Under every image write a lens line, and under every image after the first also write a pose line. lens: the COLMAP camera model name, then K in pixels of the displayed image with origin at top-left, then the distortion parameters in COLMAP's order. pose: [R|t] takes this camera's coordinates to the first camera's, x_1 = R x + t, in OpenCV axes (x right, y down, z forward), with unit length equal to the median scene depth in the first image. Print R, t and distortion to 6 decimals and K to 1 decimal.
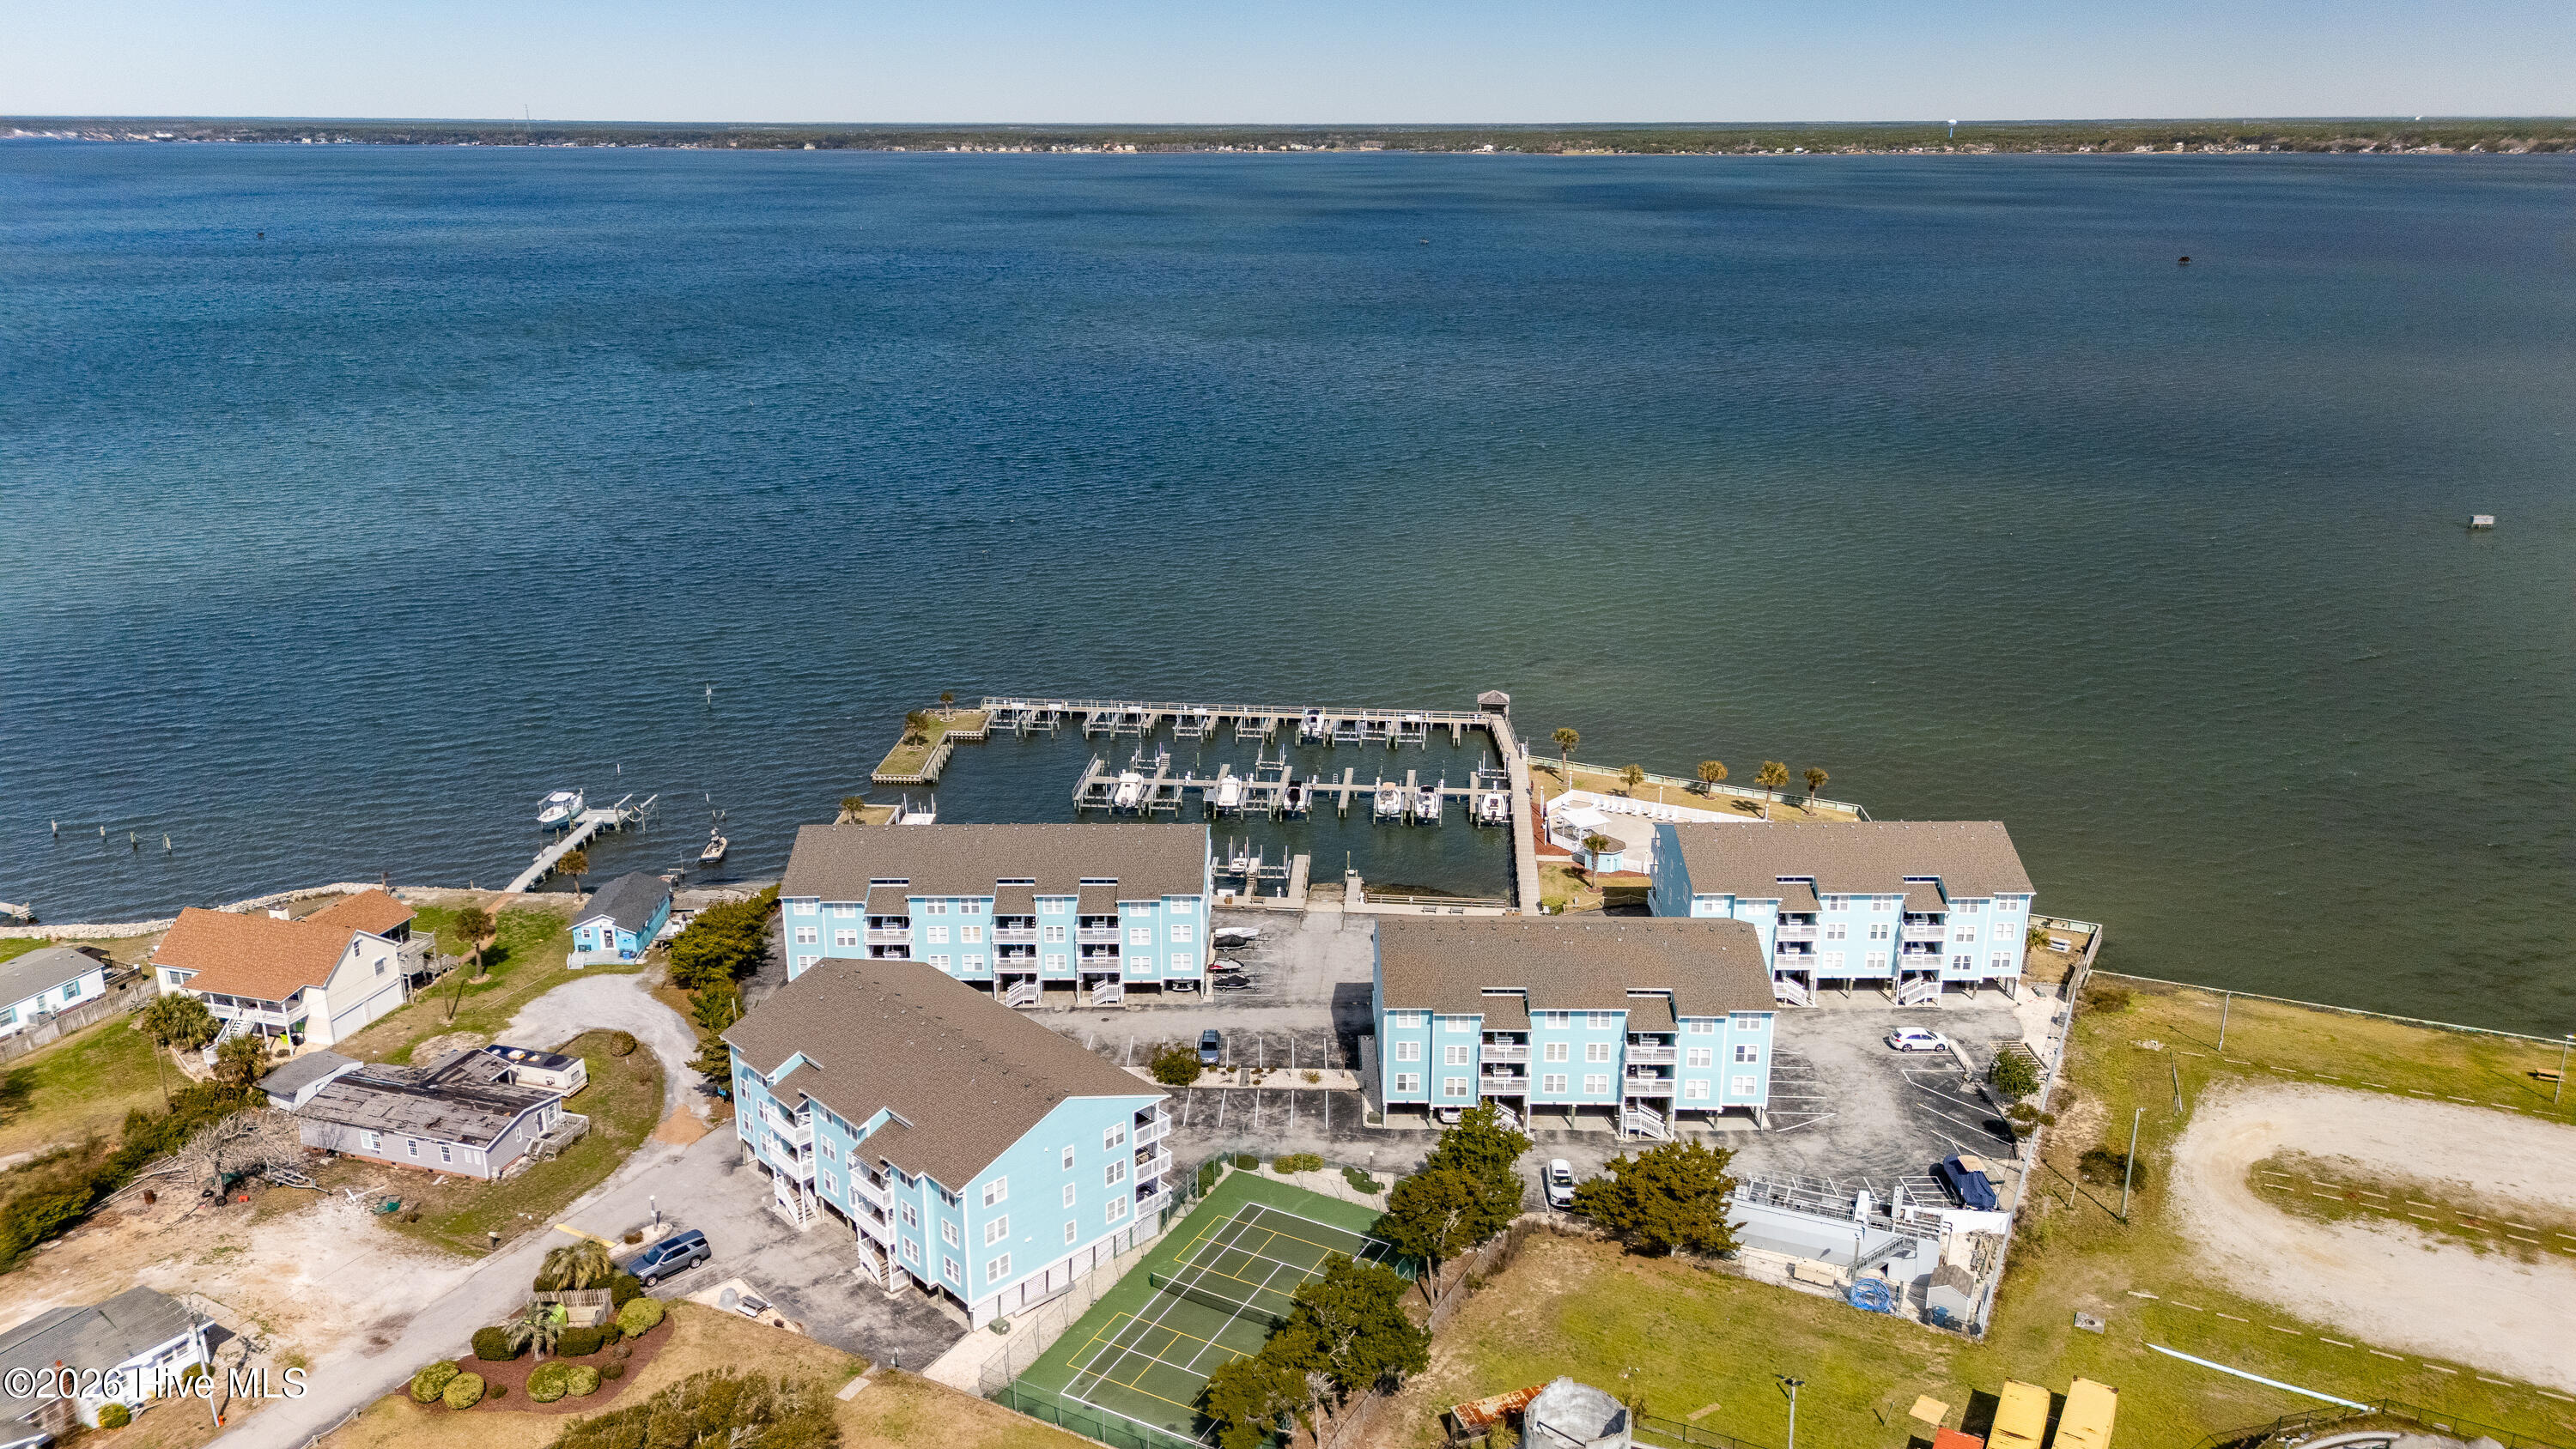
lens RADIAL K [[1873.0, 0, 1289.1], [0, 1873.0, 711.8], [0, 0, 1]] dist [0.085490, -0.079906]
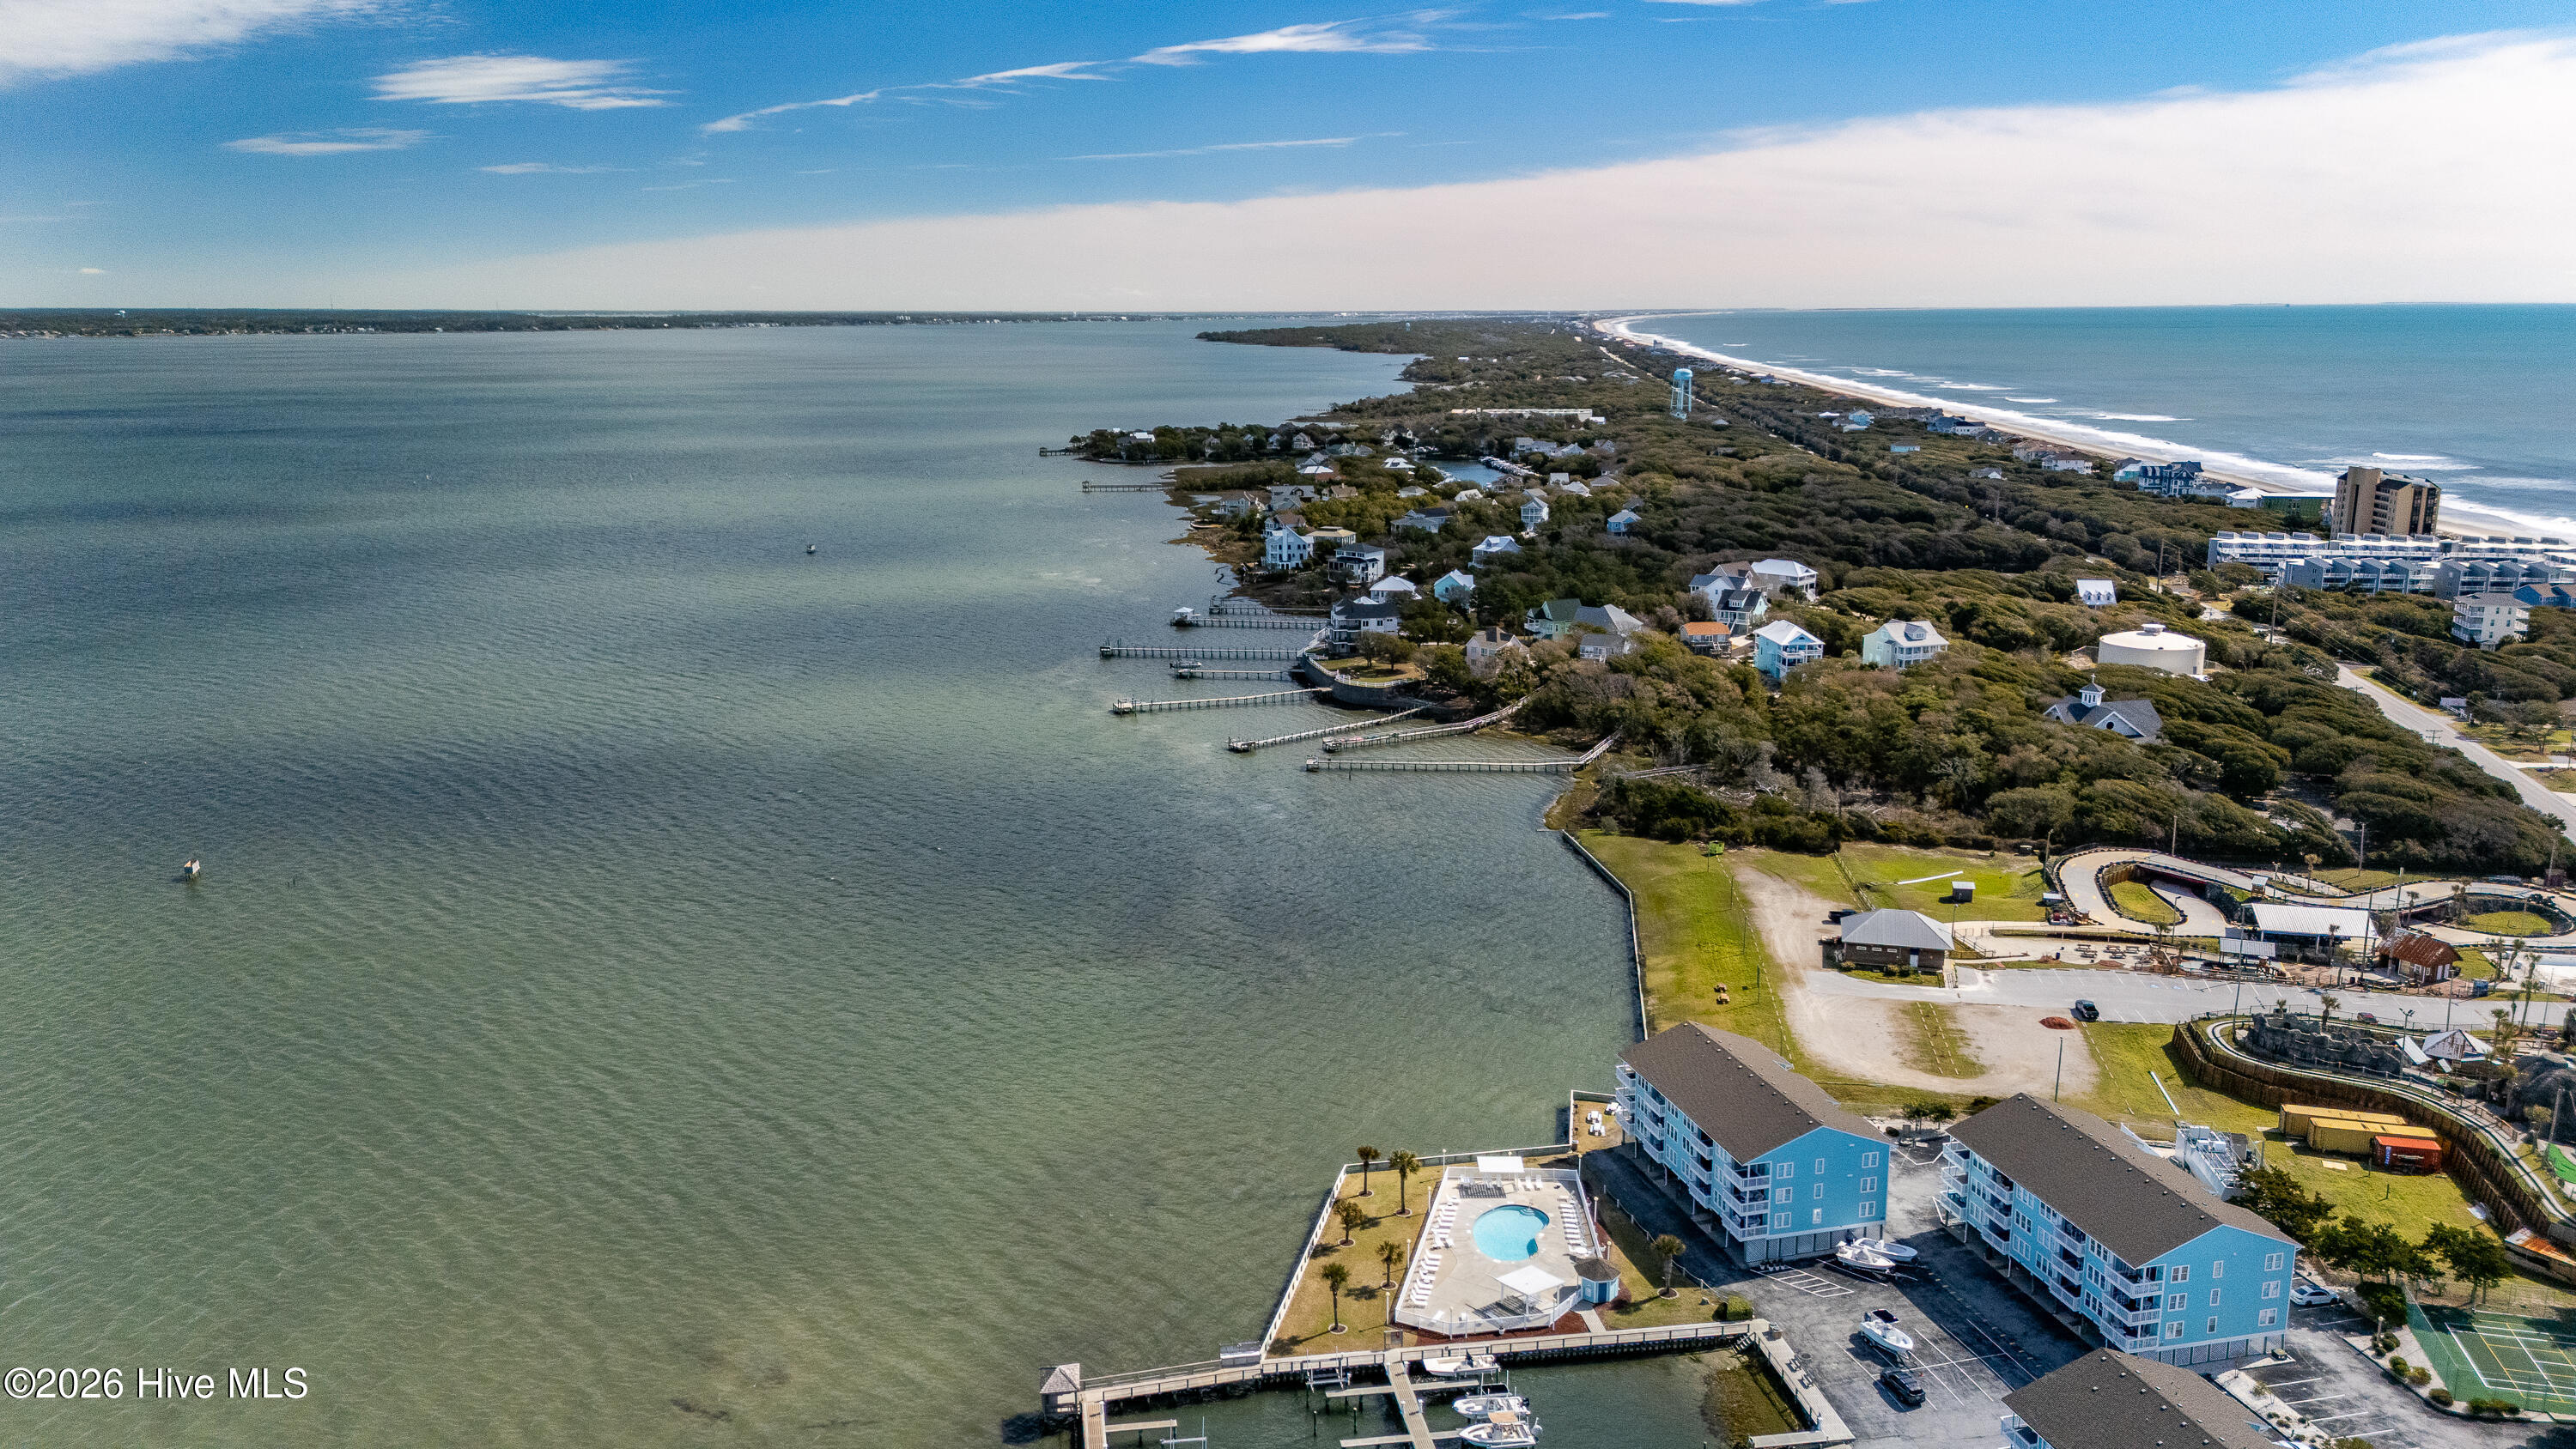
lens RADIAL K [[1873.0, 0, 1289.1], [0, 1873.0, 711.8], [0, 0, 1]] dist [0.085490, -0.079906]
pose [[-0.238546, -0.200361, 0.950237, -0.744360], [0.296375, 0.916784, 0.267709, -0.564205], [-0.924801, 0.345488, -0.159314, 1.430970]]
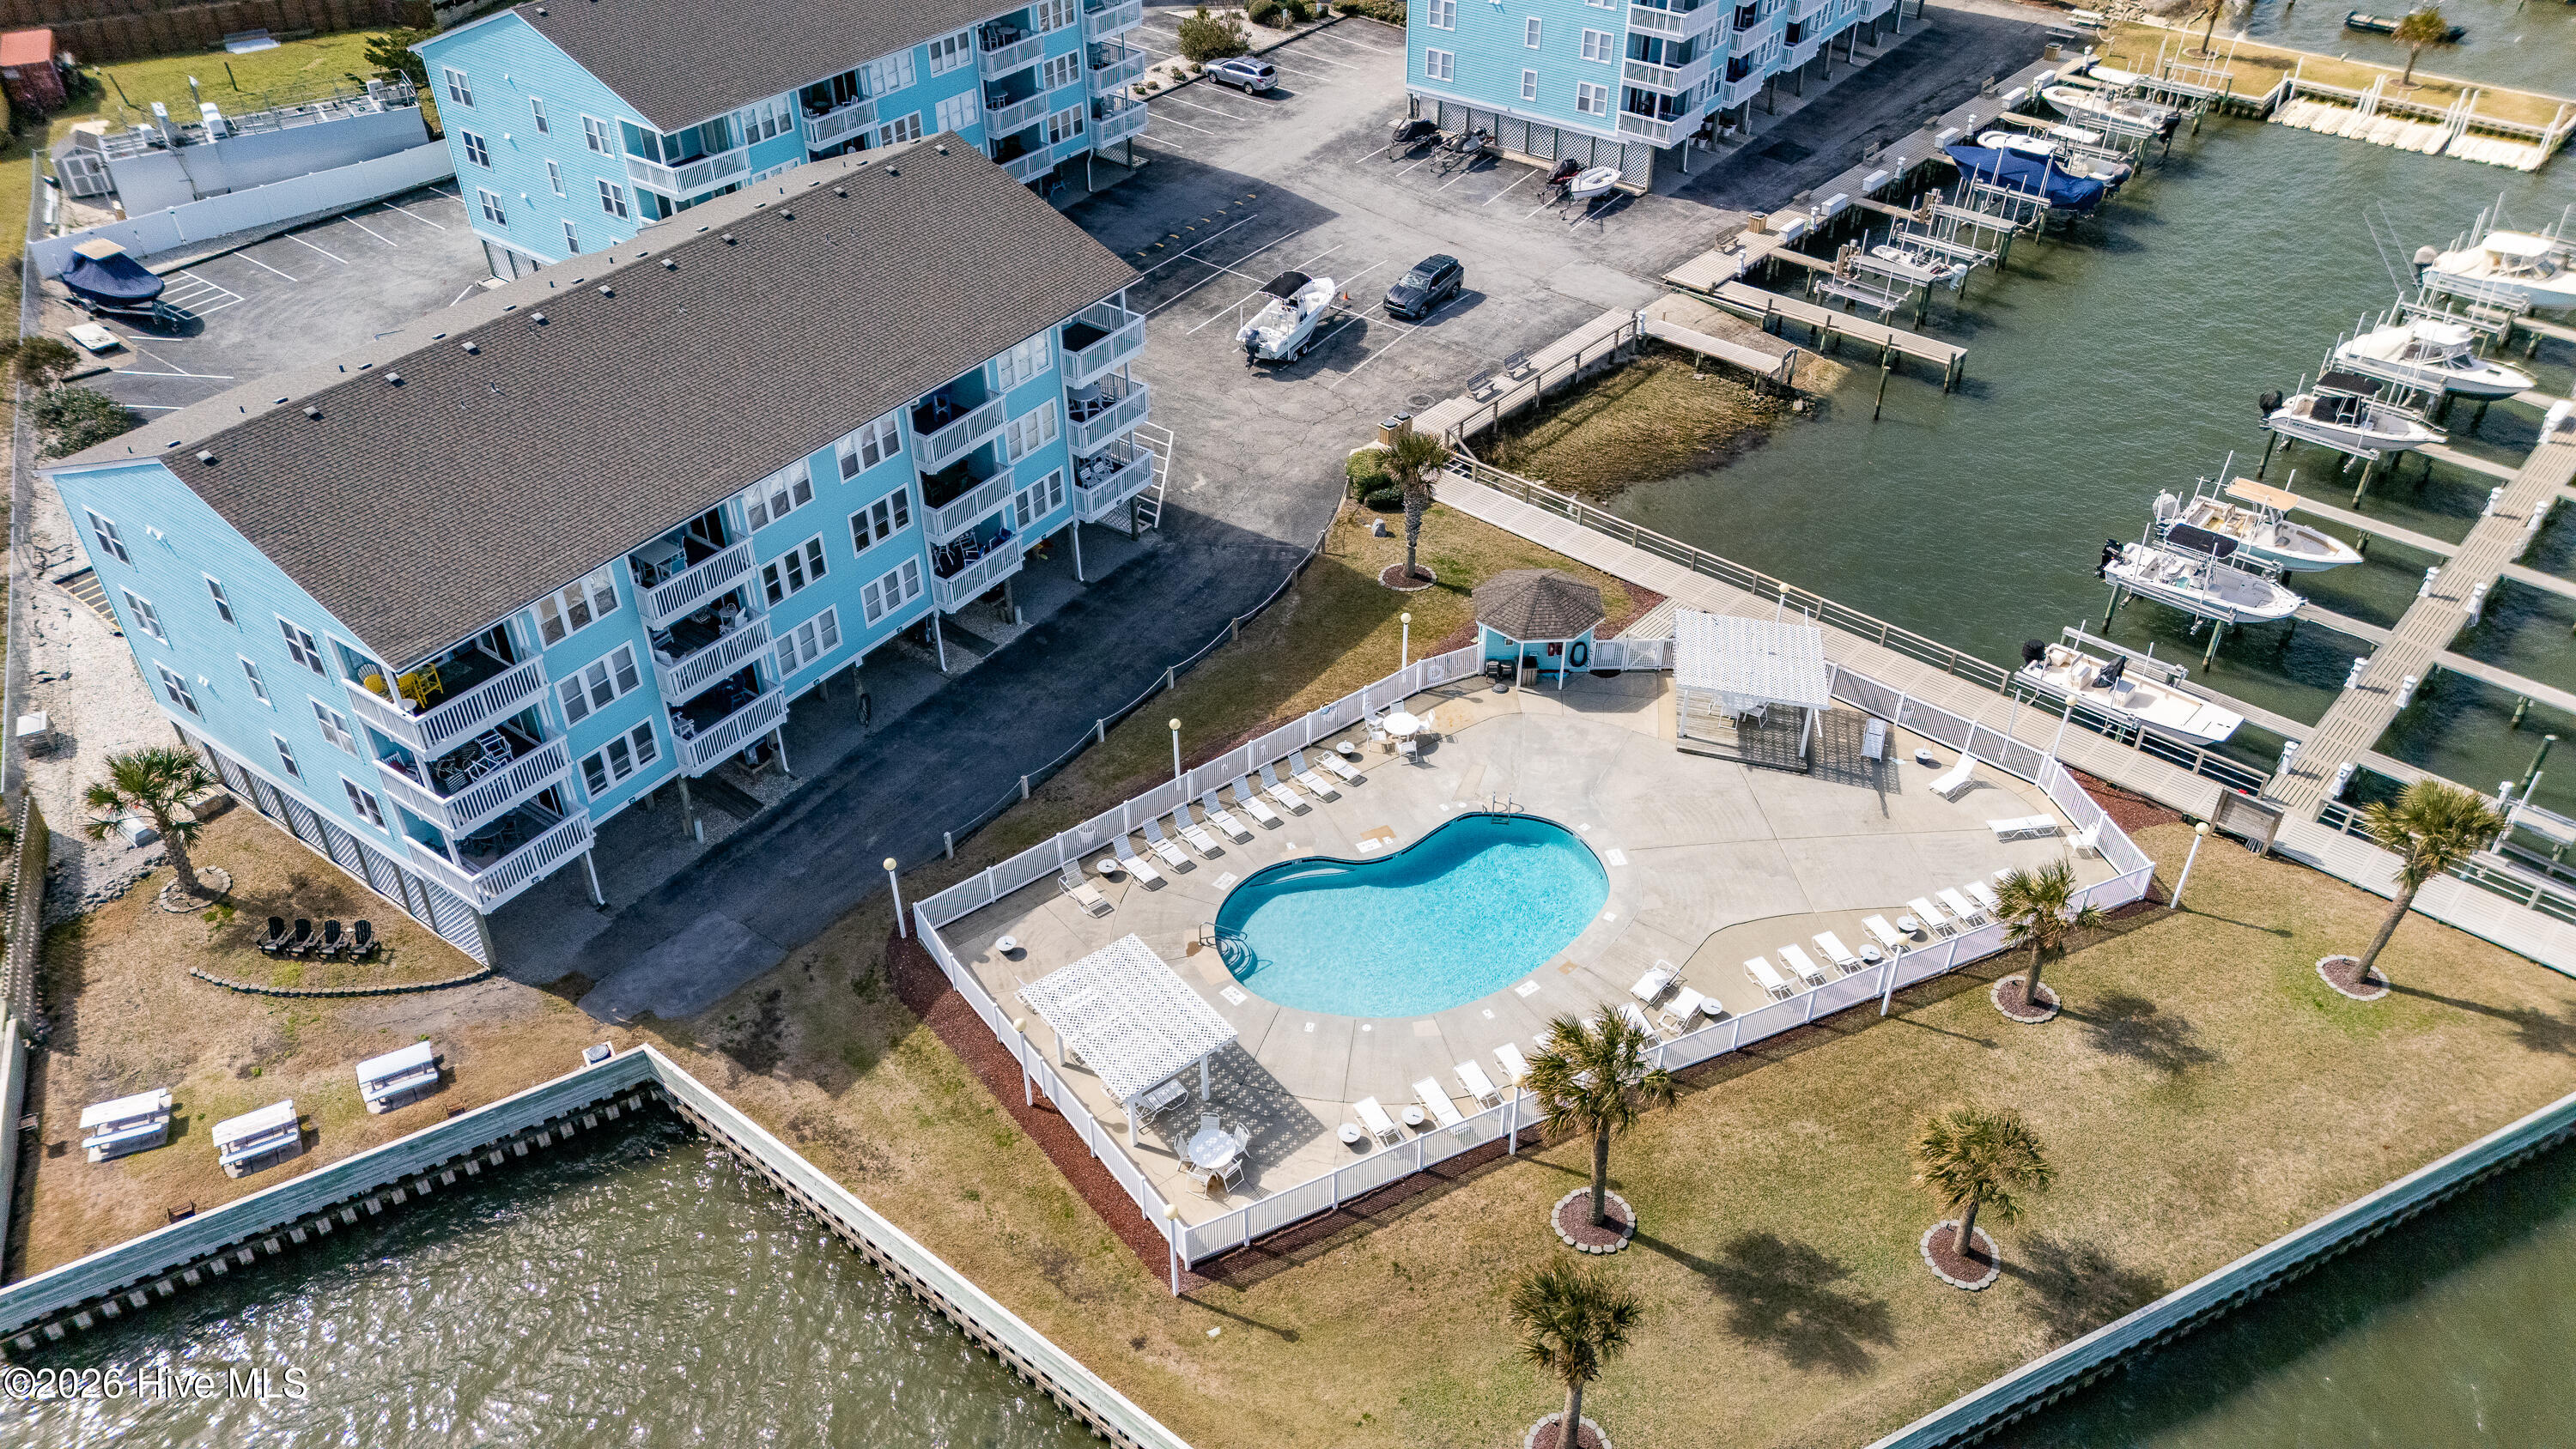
lens RADIAL K [[1873.0, 0, 1289.1], [0, 1873.0, 711.8], [0, 0, 1]] dist [0.085490, -0.079906]
pose [[-0.594738, 0.486063, -0.640335, 0.497663], [-0.233480, 0.657751, 0.716136, -0.170590], [0.769268, 0.575419, -0.277704, 1.283617]]
